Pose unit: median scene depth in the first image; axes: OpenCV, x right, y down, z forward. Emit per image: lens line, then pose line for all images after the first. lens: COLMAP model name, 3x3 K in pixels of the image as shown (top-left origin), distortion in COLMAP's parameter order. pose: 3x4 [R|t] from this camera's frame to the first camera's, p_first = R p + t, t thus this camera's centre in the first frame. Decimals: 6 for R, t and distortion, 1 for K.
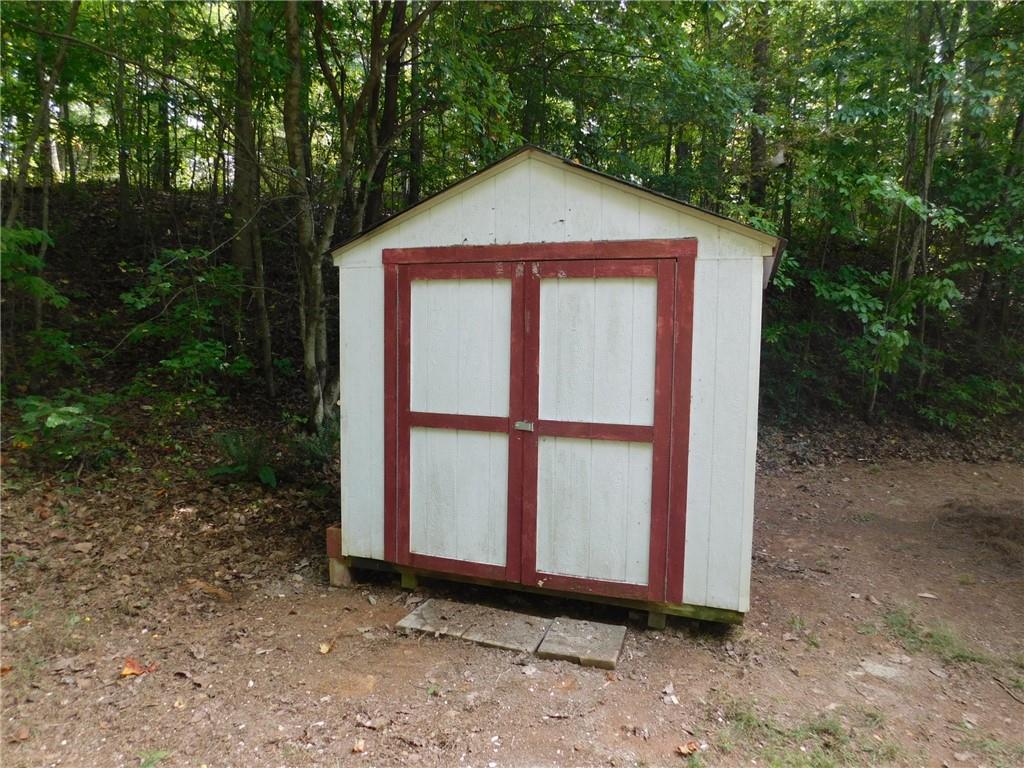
lens RADIAL K [[672.3, 0, 505.7], [0, 672.3, 380.2], [0, 0, 1]] dist [-0.057052, 0.045438]
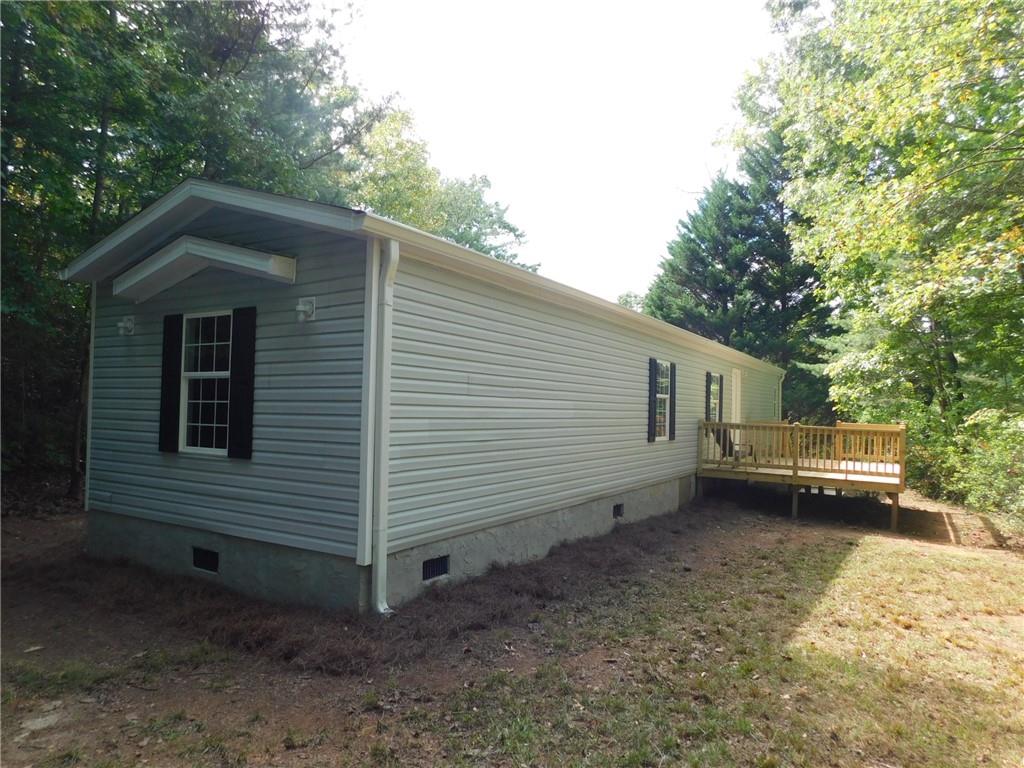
lens RADIAL K [[672.3, 0, 505.7], [0, 672.3, 380.2], [0, 0, 1]] dist [-0.057052, 0.045438]
pose [[0.206524, 0.027533, 0.978054, -0.339612], [0.050367, 0.997980, -0.038729, -0.038059], [-0.977144, 0.057261, 0.204720, 0.007120]]
